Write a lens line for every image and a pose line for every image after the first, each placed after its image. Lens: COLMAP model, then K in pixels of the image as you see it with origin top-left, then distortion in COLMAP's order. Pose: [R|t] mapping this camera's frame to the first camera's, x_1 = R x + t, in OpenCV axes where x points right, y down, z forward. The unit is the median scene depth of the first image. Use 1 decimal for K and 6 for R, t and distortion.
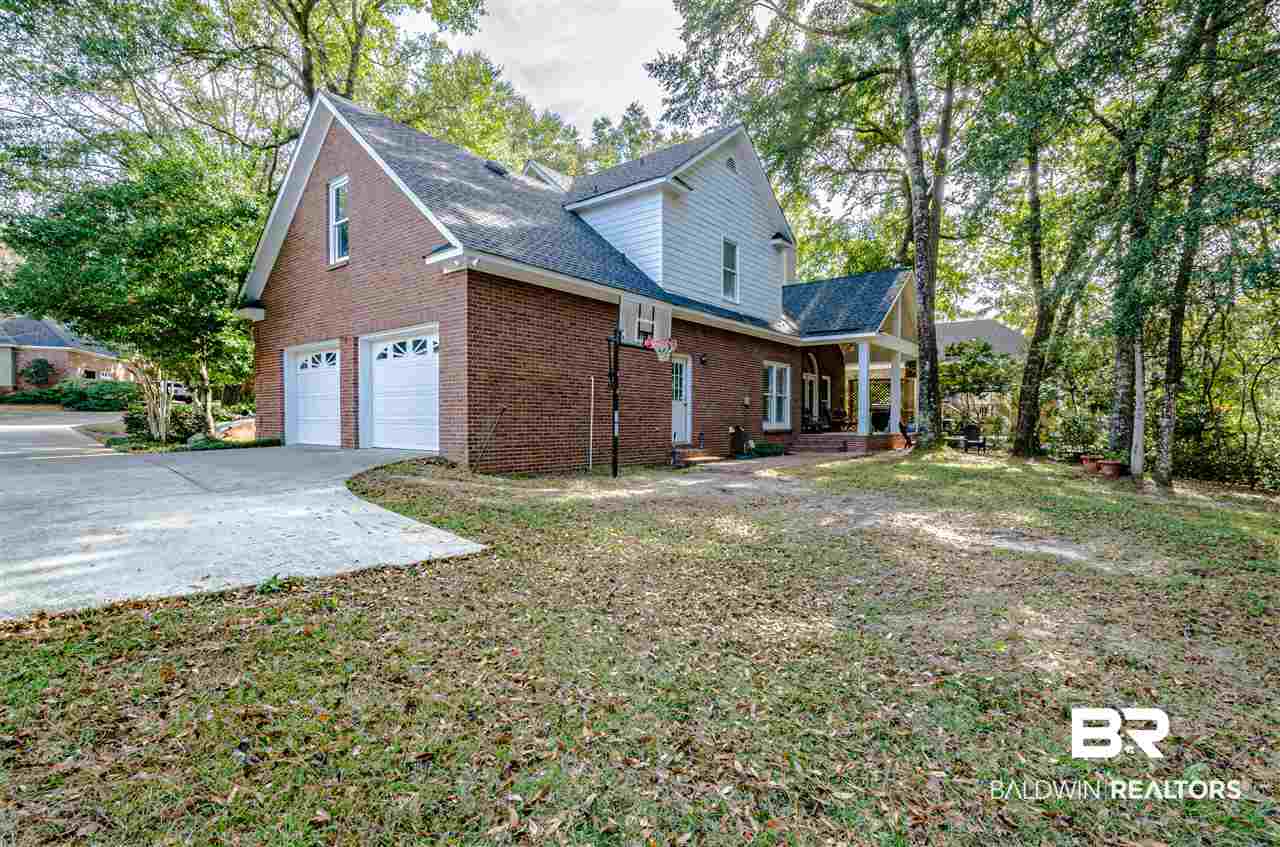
lens RADIAL K [[622.4, 0, 640.0], [0, 622.4, 423.5], [0, 0, 1]] dist [0.002418, 0.000229]
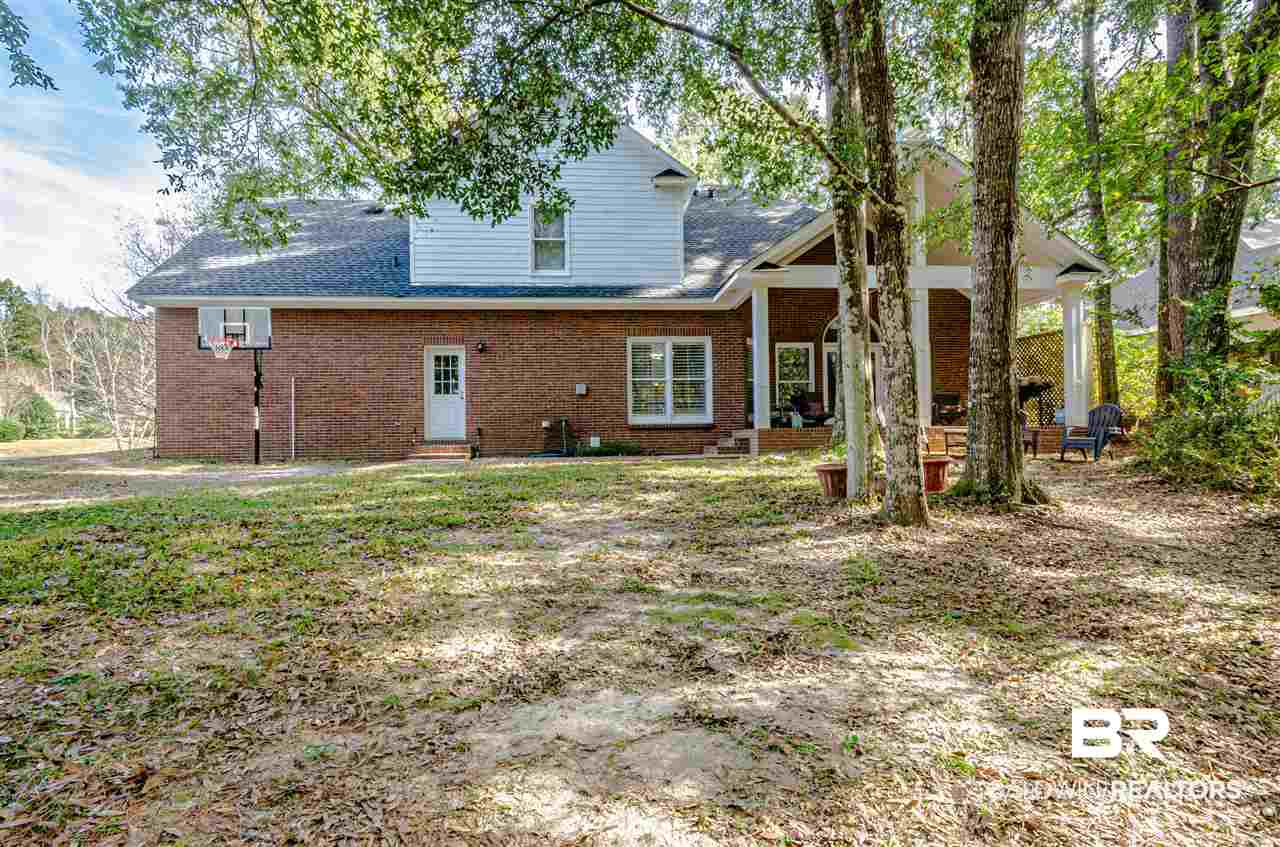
lens RADIAL K [[622.4, 0, 640.0], [0, 622.4, 423.5], [0, 0, 1]] dist [0.002418, 0.000229]
pose [[0.691124, -0.015769, -0.722564, 0.863638], [0.009765, 0.999874, -0.012481, 0.020953], [0.722670, 0.001571, 0.691191, 0.504824]]
